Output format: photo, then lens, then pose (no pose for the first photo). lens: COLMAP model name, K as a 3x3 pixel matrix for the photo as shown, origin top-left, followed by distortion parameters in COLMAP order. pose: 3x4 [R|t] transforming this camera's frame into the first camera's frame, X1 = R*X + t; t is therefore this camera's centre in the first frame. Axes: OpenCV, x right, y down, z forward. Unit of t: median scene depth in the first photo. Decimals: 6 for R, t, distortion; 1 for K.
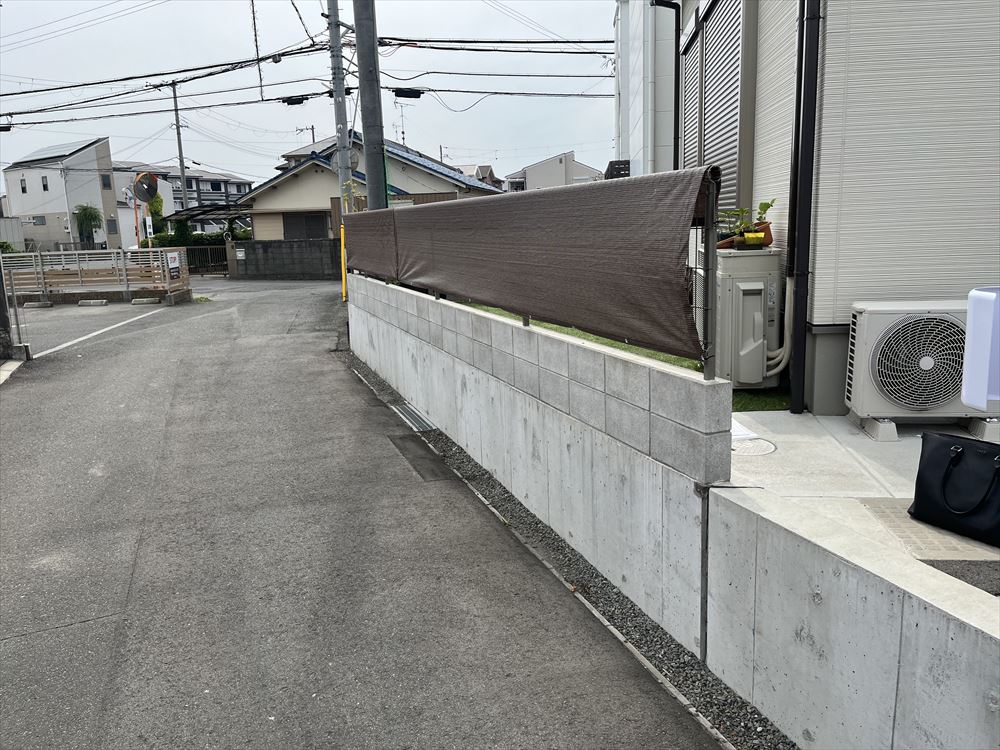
lens RADIAL K [[759.5, 0, 506.7], [0, 759.5, 362.2], [0, 0, 1]] dist [0.060340, -0.078459]
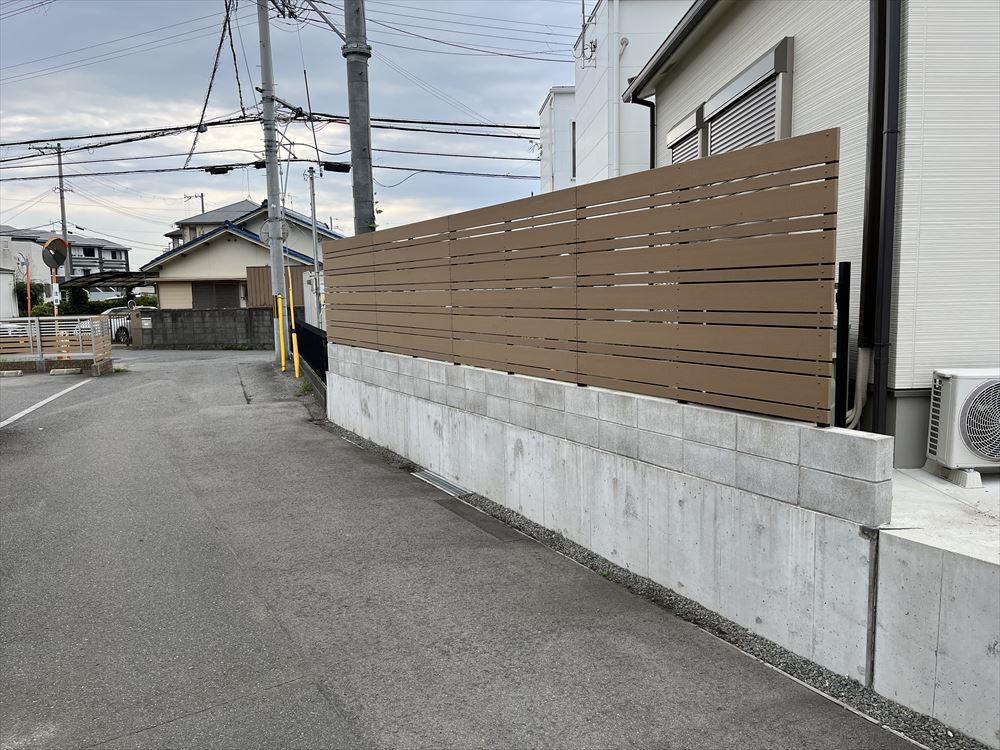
lens RADIAL K [[757.4, 0, 500.0], [0, 757.4, 375.0], [0, 0, 1]] dist [0.064418, -0.089608]
pose [[0.989617, -0.001540, 0.143724, -0.217804], [0.012392, 0.997134, -0.074639, 0.005411], [-0.143197, 0.075645, 0.986799, -0.033119]]
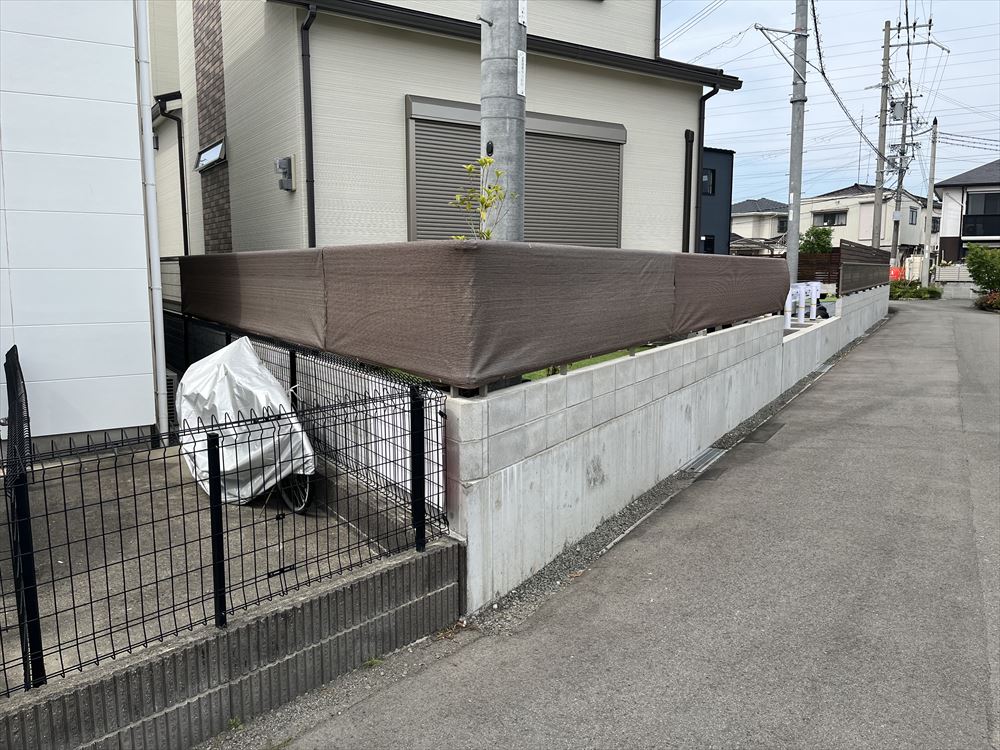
lens RADIAL K [[759.5, 0, 506.7], [0, 759.5, 362.2], [0, 0, 1]] dist [0.060340, -0.078459]
pose [[-0.628038, -0.069154, 0.775104, -0.839992], [0.159756, 0.963371, 0.215395, -0.357032], [-0.761608, 0.259104, -0.593985, 2.017732]]
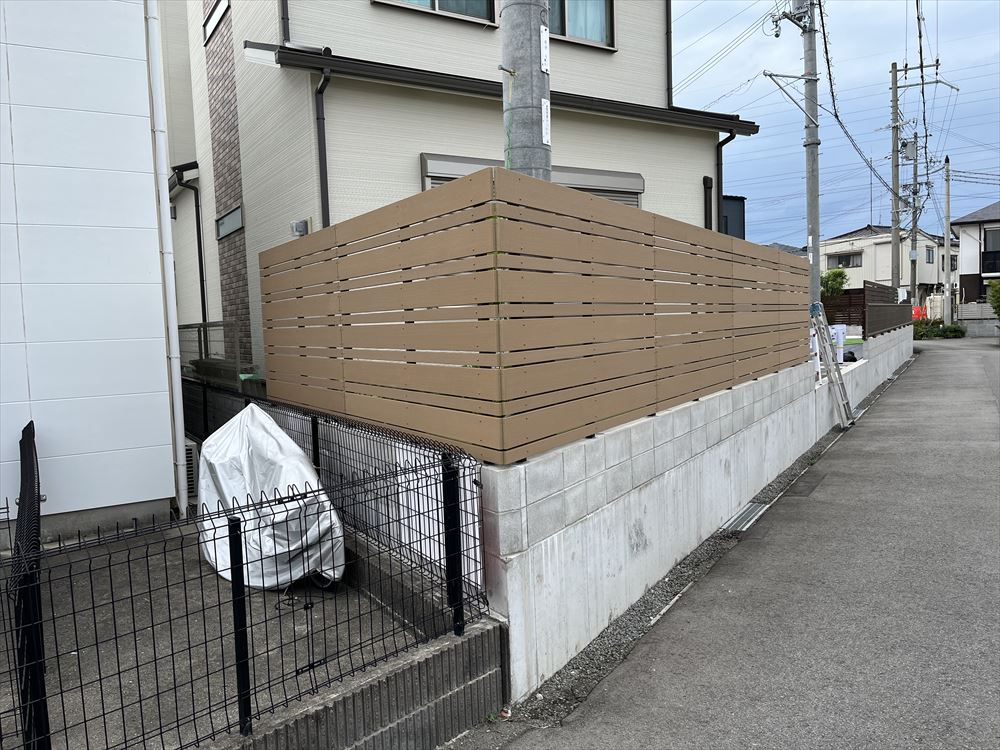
lens RADIAL K [[757.4, 0, 500.0], [0, 757.4, 375.0], [0, 0, 1]] dist [0.064418, -0.089608]
pose [[-0.606998, -0.006109, 0.794680, -0.796503], [0.198286, 0.967180, 0.158891, -0.358237], [-0.769569, 0.254020, -0.585865, 2.003461]]
